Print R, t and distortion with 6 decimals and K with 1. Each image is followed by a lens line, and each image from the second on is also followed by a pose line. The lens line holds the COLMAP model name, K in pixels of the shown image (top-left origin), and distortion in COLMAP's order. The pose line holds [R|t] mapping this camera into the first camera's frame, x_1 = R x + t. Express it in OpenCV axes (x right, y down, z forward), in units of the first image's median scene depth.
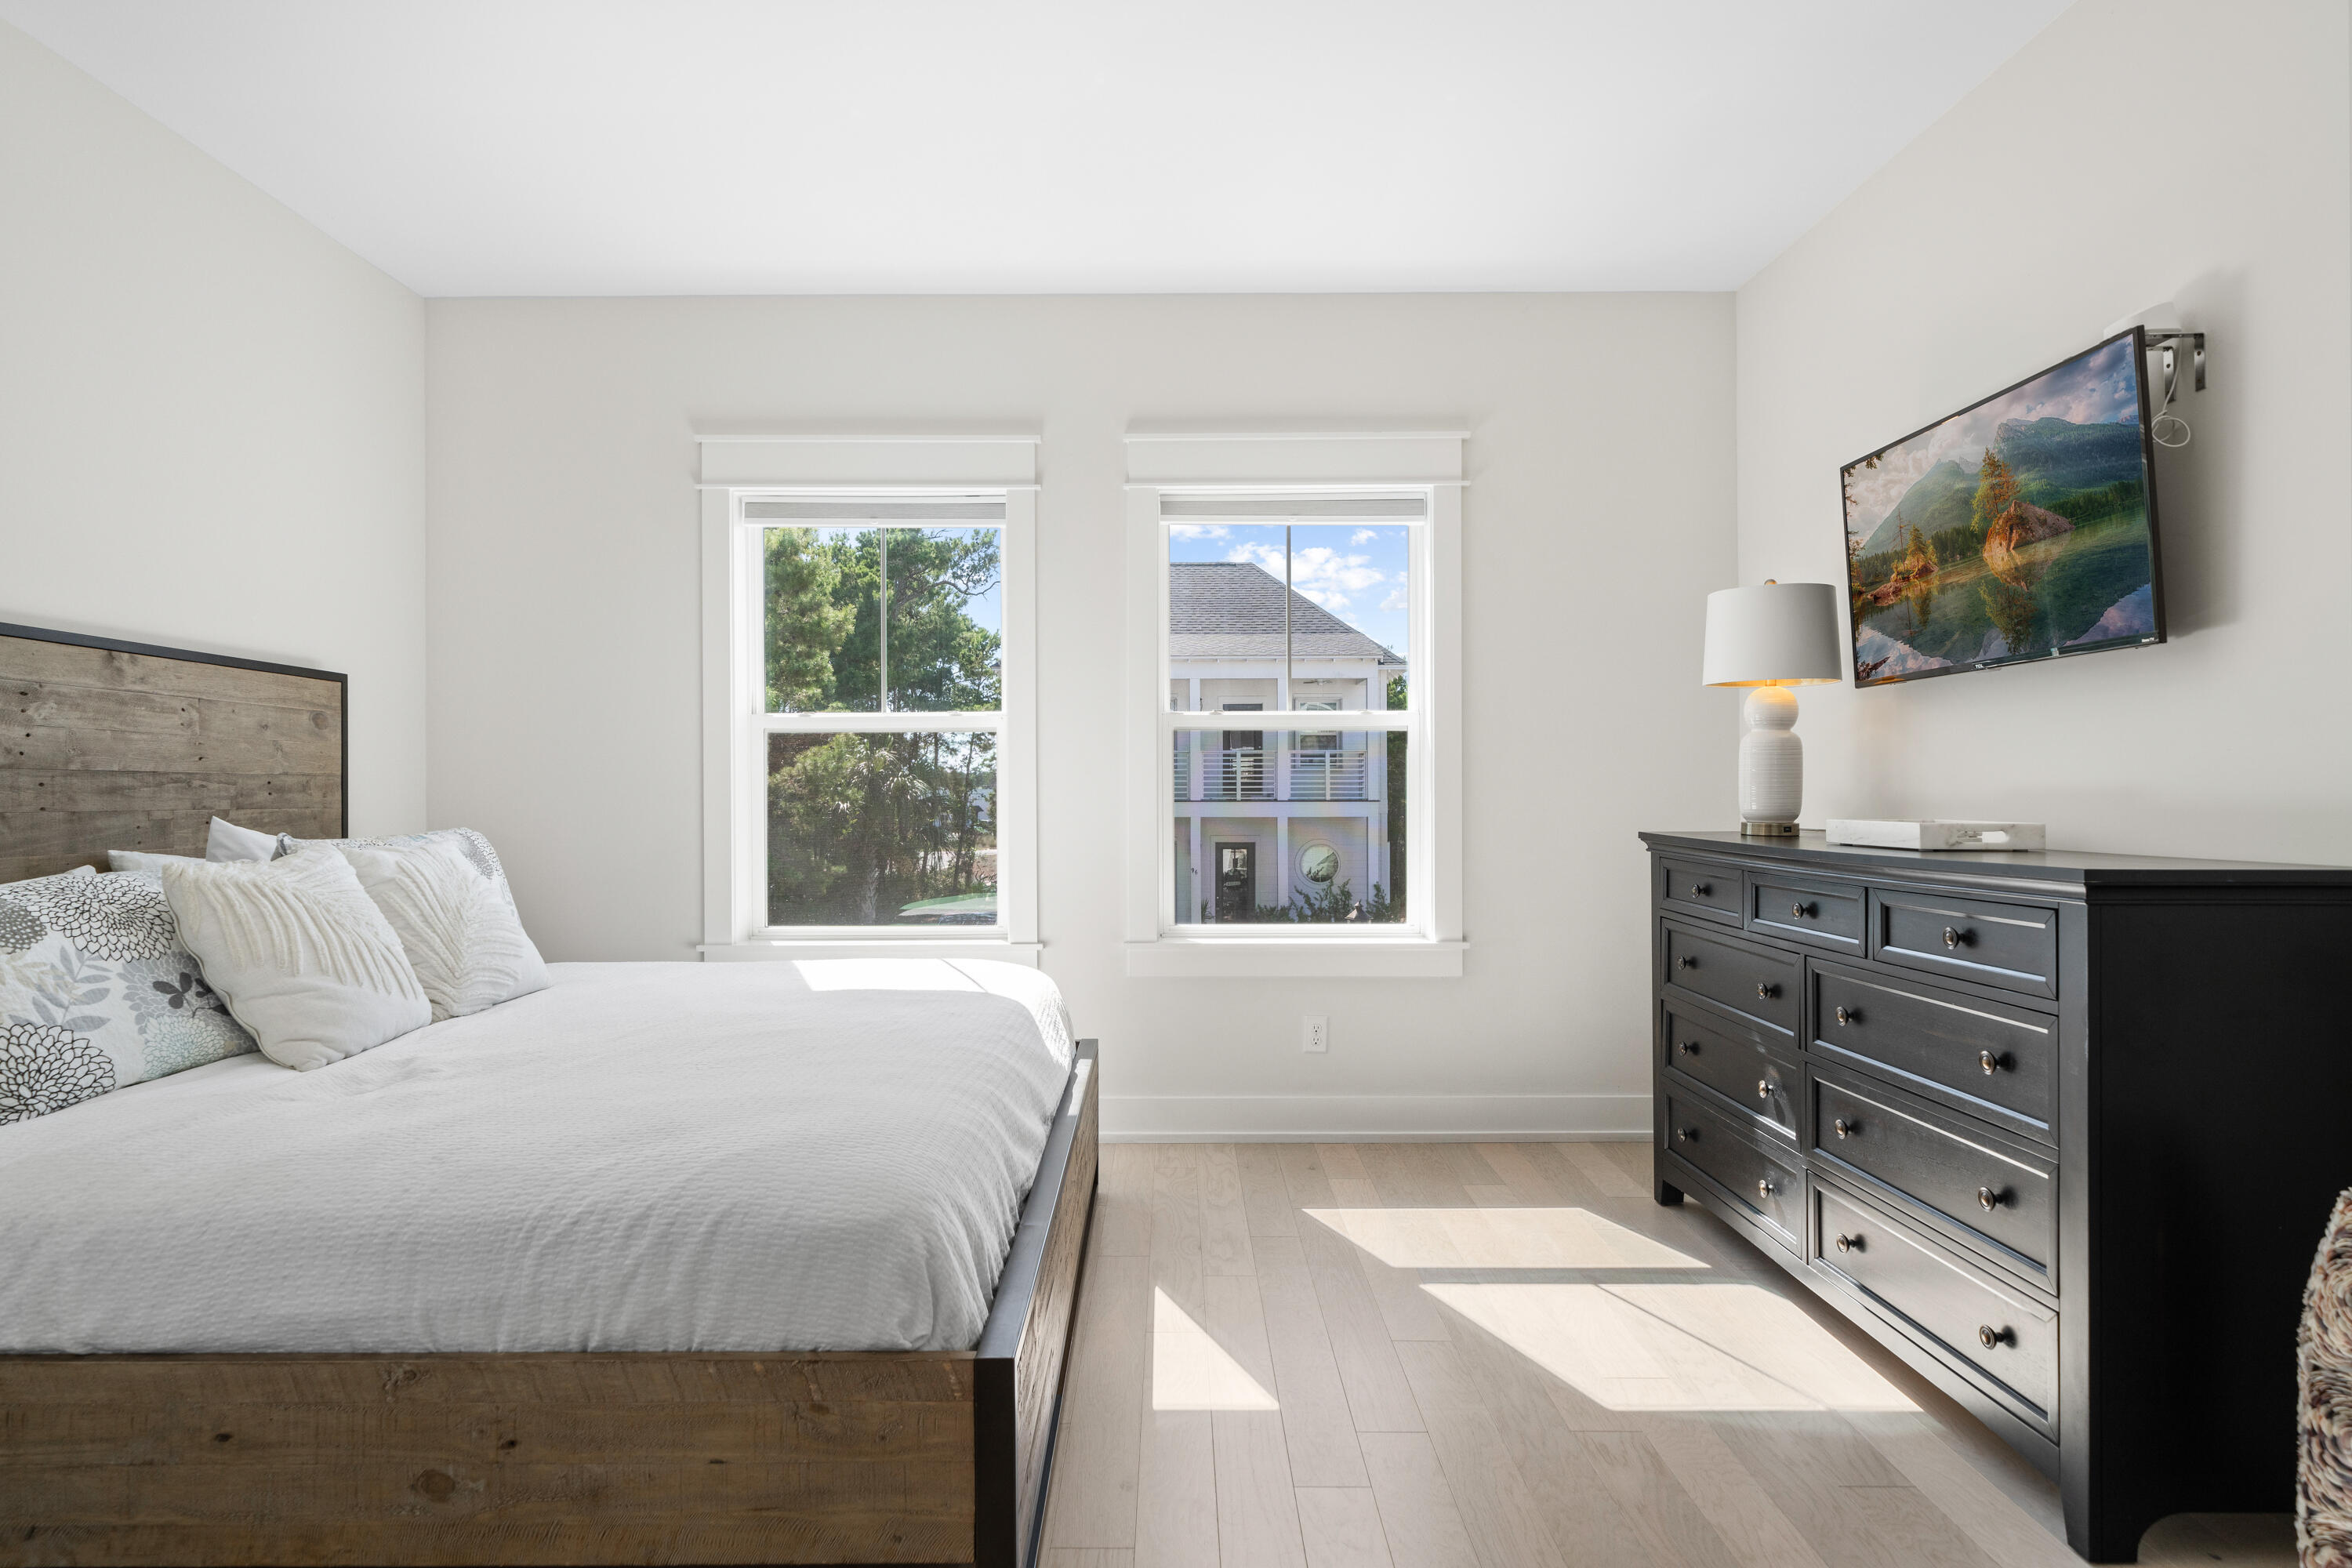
lens RADIAL K [[1218.6, 0, 1140.9], [0, 1218.6, 787.6], [0, 0, 1]] dist [0.000236, 0.000379]
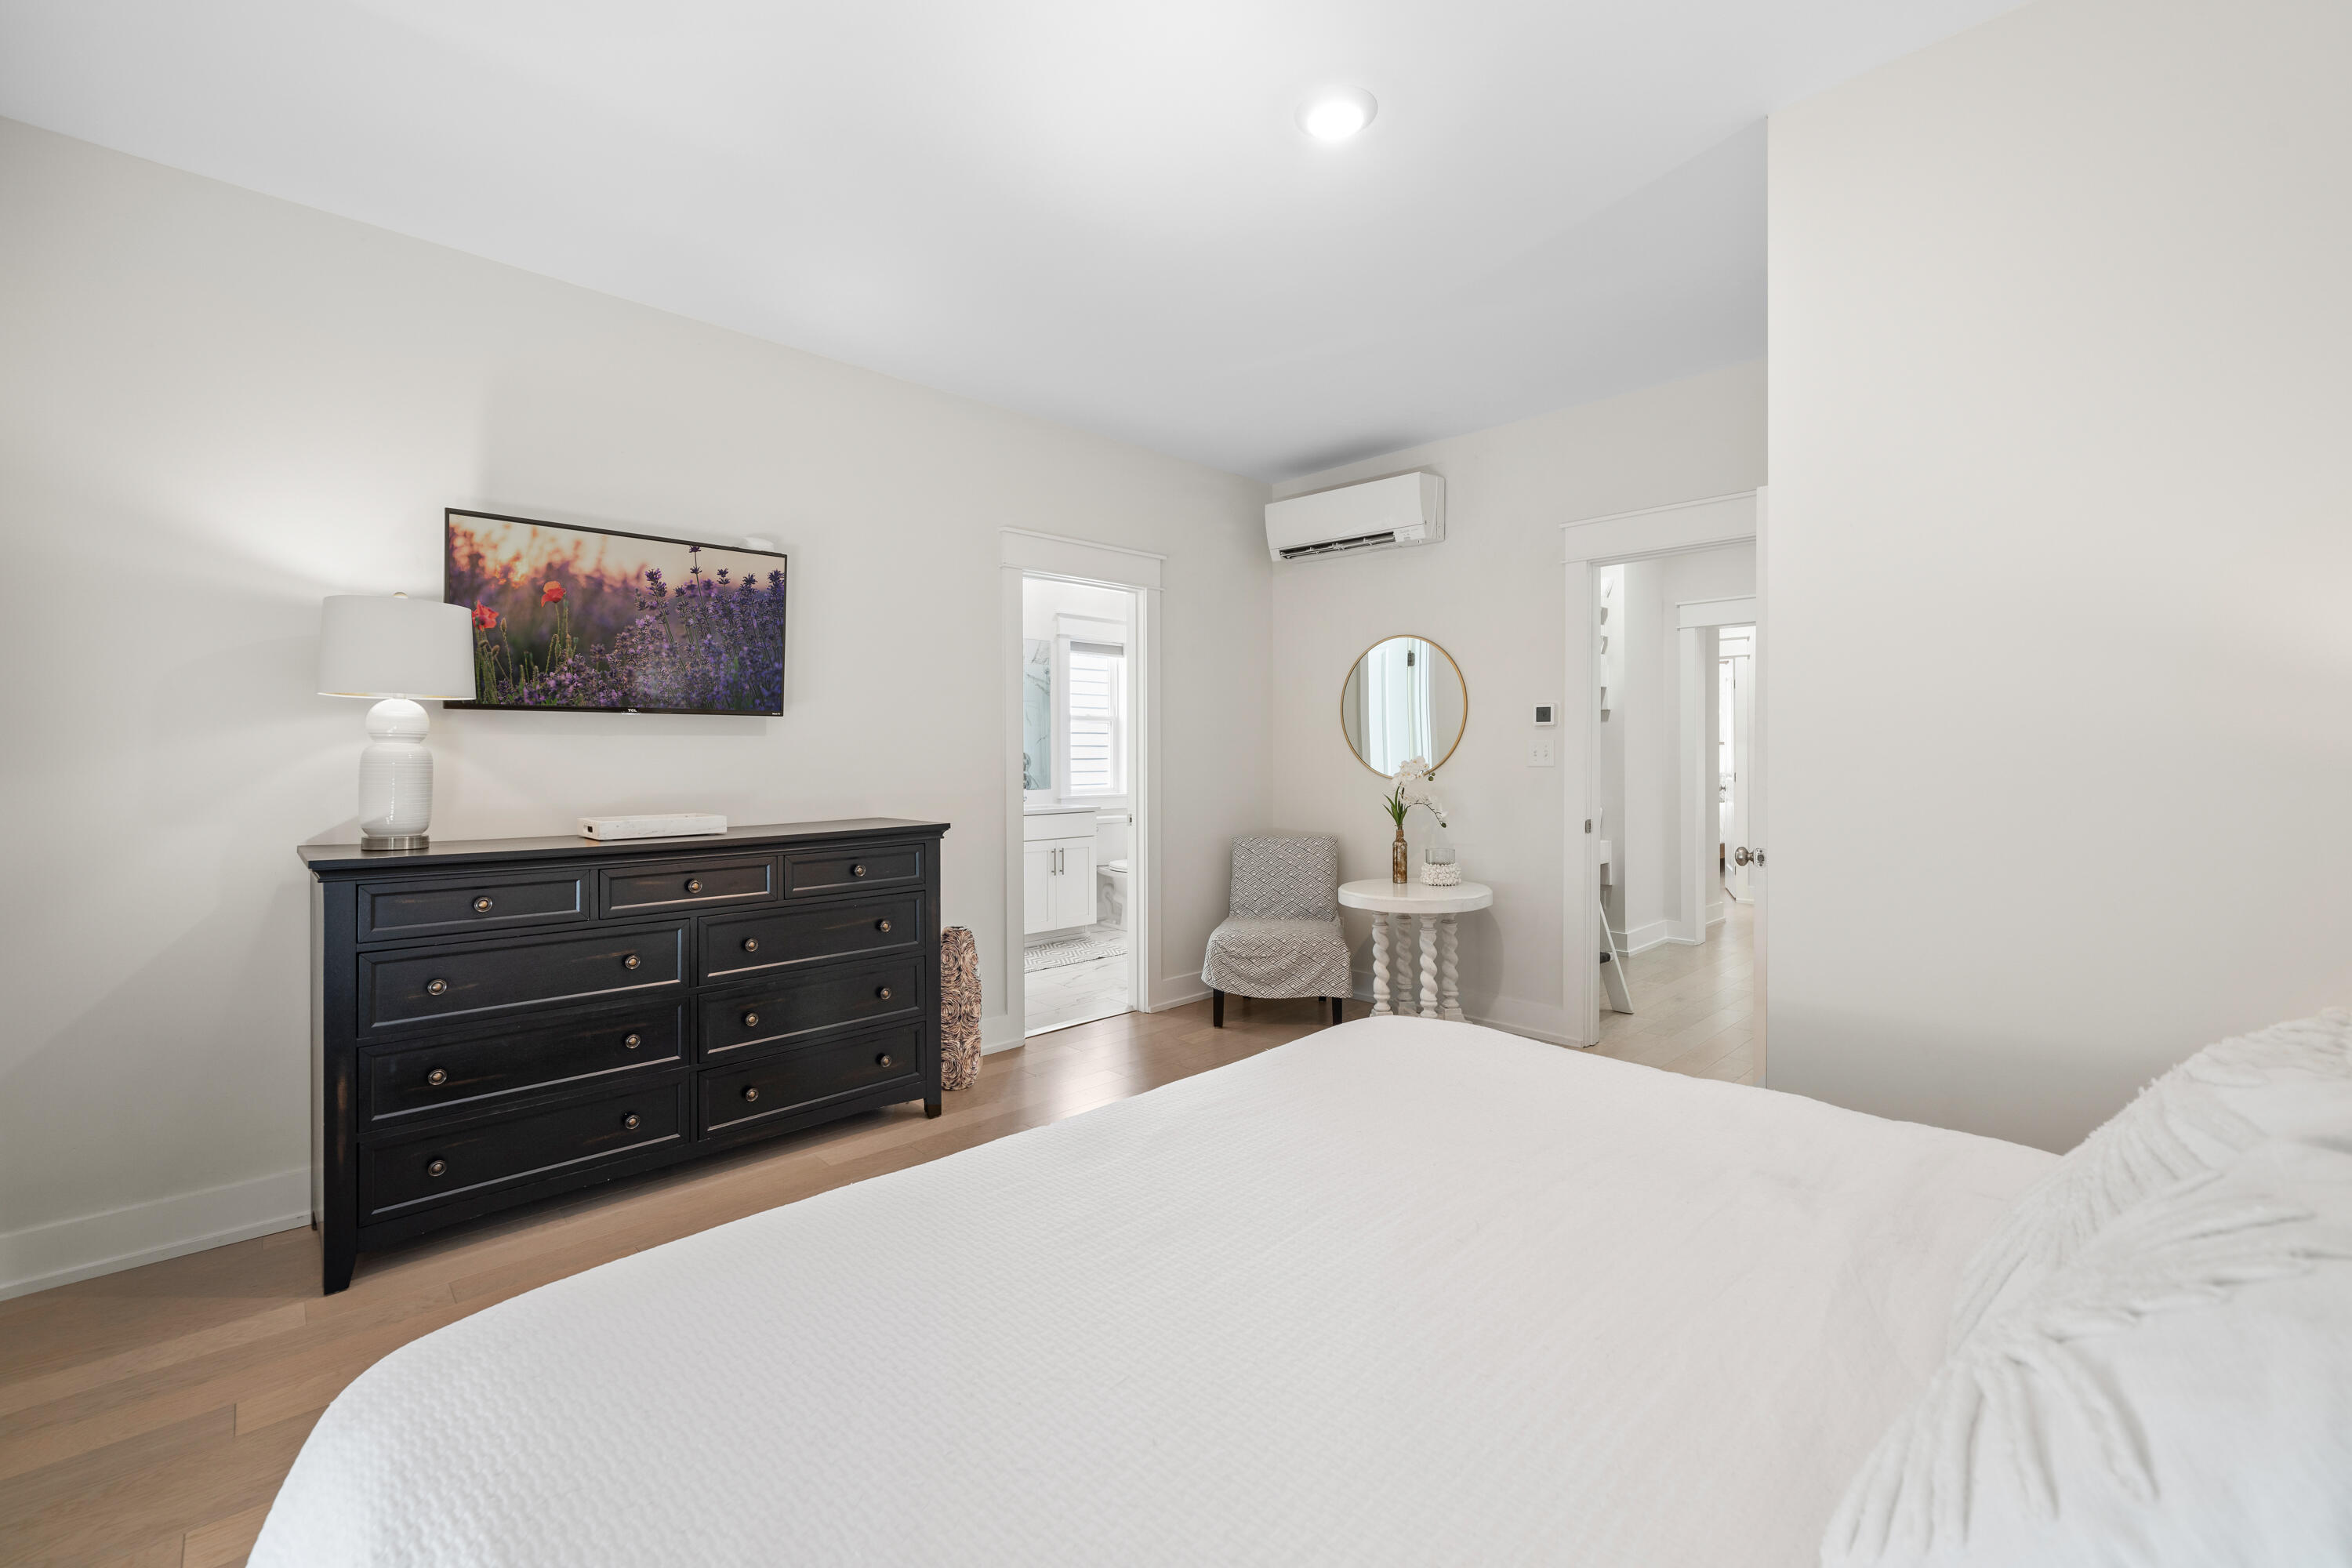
lens RADIAL K [[951.1, 0, 1175.8], [0, 951.1, 751.6], [0, 0, 1]] dist [-0.000114, -0.000016]
pose [[-0.695415, 0.004437, 0.718595, -0.390645], [-0.002464, 0.999960, -0.008559, -0.027781], [-0.718605, -0.007723, -0.695376, 0.878572]]
